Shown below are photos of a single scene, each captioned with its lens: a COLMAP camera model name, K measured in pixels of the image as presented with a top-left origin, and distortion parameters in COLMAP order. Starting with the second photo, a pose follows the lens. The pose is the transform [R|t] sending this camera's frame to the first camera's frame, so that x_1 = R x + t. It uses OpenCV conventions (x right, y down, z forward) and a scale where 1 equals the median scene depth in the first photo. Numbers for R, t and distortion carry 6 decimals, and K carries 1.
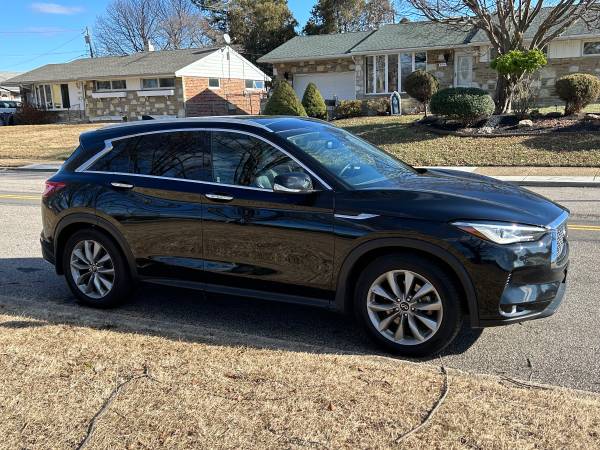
lens RADIAL K [[614.6, 0, 301.4], [0, 614.6, 227.6], [0, 0, 1]] dist [0.042434, 0.000000]
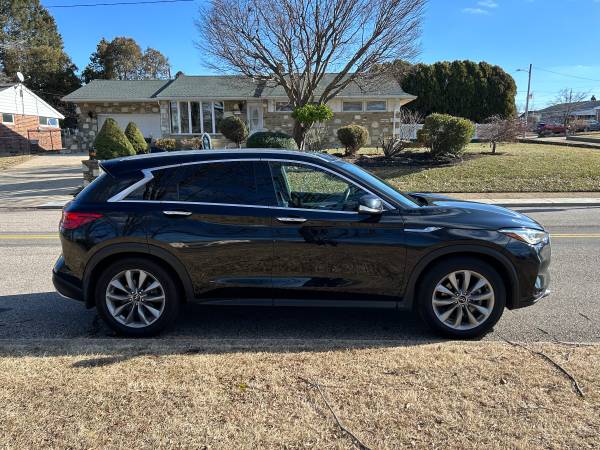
lens RADIAL K [[519.1, 0, 303.2], [0, 519.1, 226.8], [0, 0, 1]] dist [0.064177, -0.078679]
pose [[0.908464, -0.043552, 0.415687, -0.126301], [0.061078, 0.997713, -0.028952, -0.002038], [-0.413476, 0.051691, 0.909047, 0.033843]]
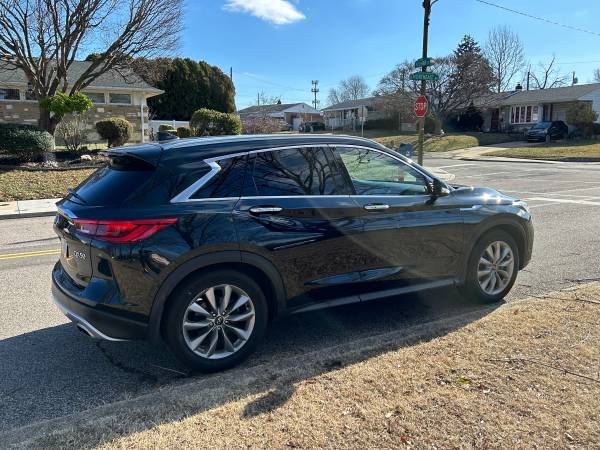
lens RADIAL K [[519.1, 0, 304.6], [0, 519.1, 226.0], [0, 0, 1]] dist [0.064177, -0.078679]
pose [[0.530845, -0.114289, 0.839727, -0.238152], [0.154985, 0.987246, 0.036391, -0.017551], [-0.833177, 0.110827, 0.541788, 0.154415]]
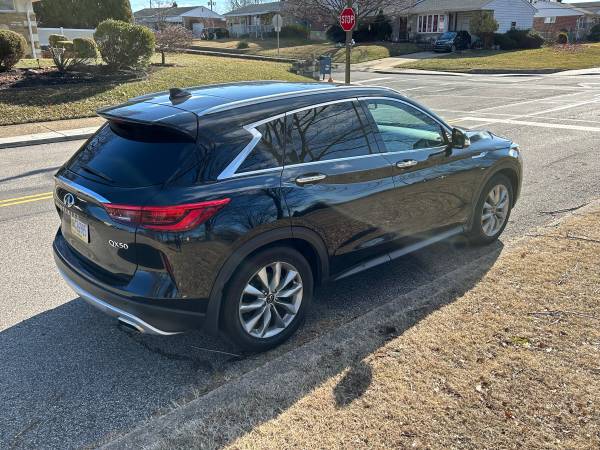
lens RADIAL K [[519.1, 0, 311.5], [0, 519.1, 227.3], [0, 0, 1]] dist [0.064177, -0.078679]
pose [[0.352330, -0.284150, 0.891696, -0.248001], [0.177167, 0.955816, 0.234580, -0.045339], [-0.918953, 0.075330, 0.387105, 0.203019]]
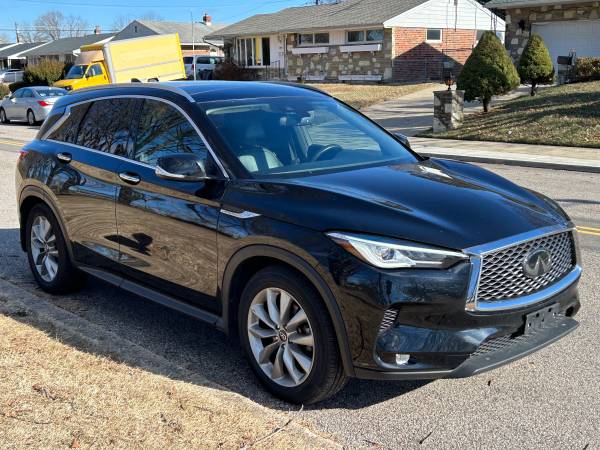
lens RADIAL K [[749.2, 0, 301.8], [0, 749.2, 229.4], [0, 0, 1]] dist [0.075951, 0.000000]
pose [[0.934579, 0.088946, -0.344457, 0.111468], [-0.081101, 0.996013, 0.037149, -0.009141], [0.346388, -0.006782, 0.938067, 0.028483]]
